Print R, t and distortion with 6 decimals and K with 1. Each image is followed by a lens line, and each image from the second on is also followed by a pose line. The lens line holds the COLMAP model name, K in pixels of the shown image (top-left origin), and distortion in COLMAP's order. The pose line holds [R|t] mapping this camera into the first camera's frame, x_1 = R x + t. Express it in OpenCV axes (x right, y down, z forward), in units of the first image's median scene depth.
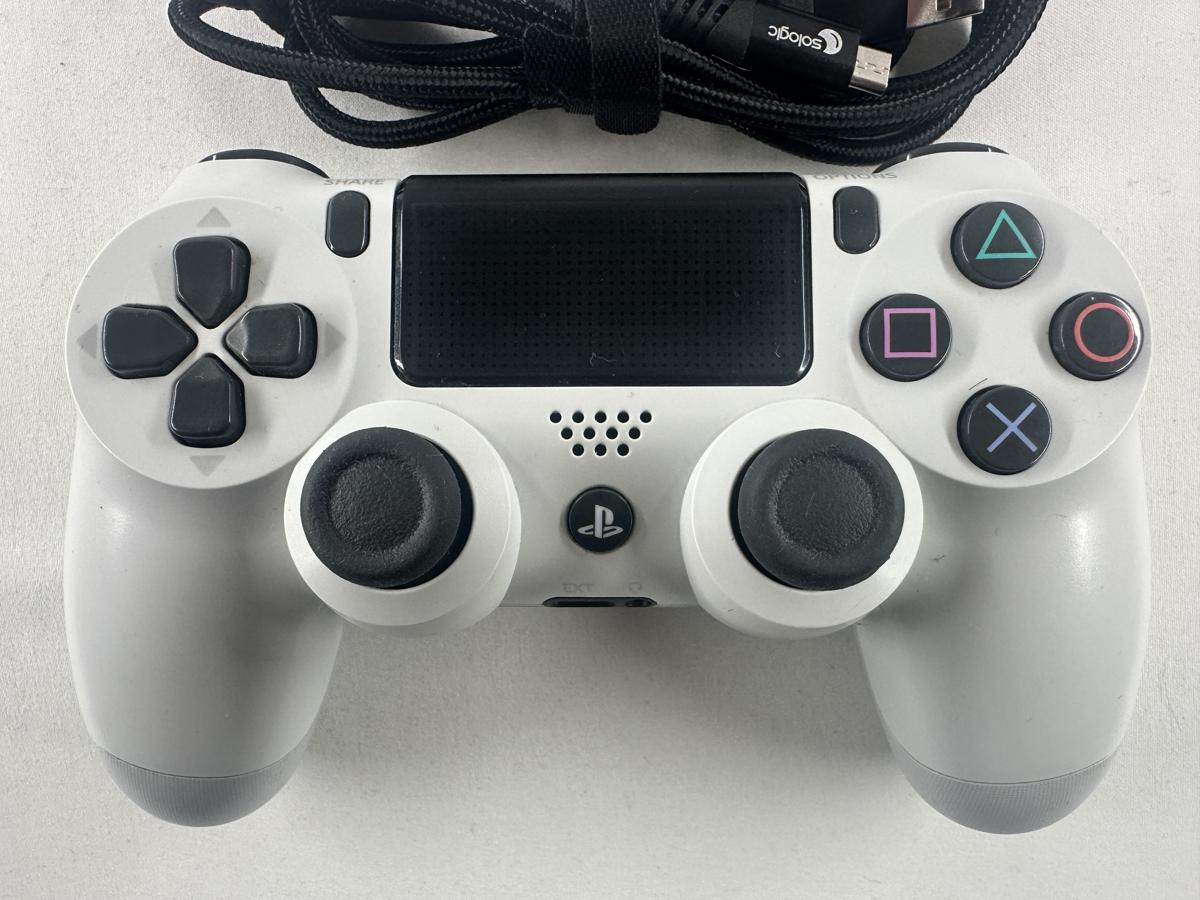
lens RADIAL K [[897.7, 0, 568.8], [0, 897.7, 503.1], [0, 0, 1]] dist [-0.009084, 0.003779]
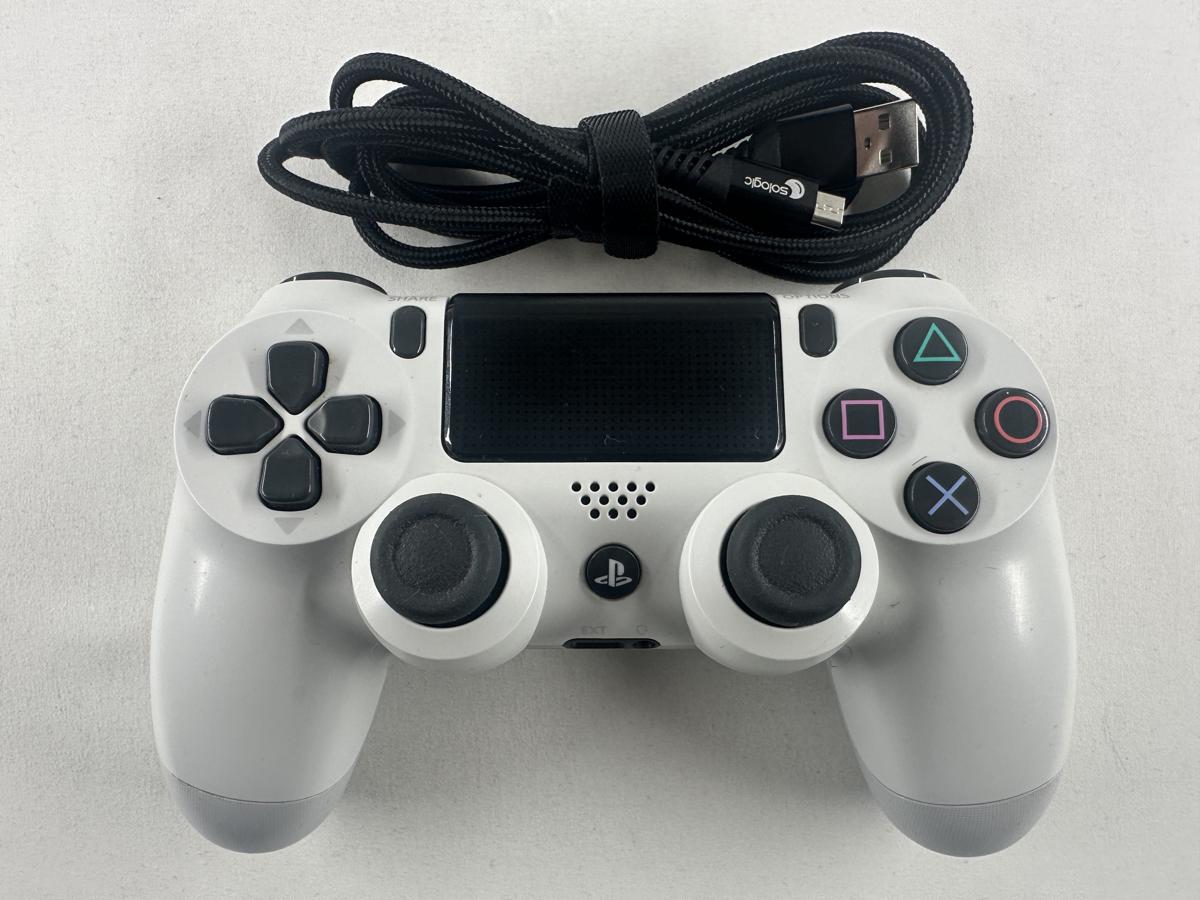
lens RADIAL K [[897.7, 0, 560.8], [0, 897.7, 485.9], [0, 0, 1]] dist [-0.009084, 0.003779]
pose [[0.999995, 0.003178, 0.000923, -0.033598], [-0.003047, 0.993067, -0.117513, 0.042161], [-0.001290, 0.117509, 0.993071, -0.193969]]
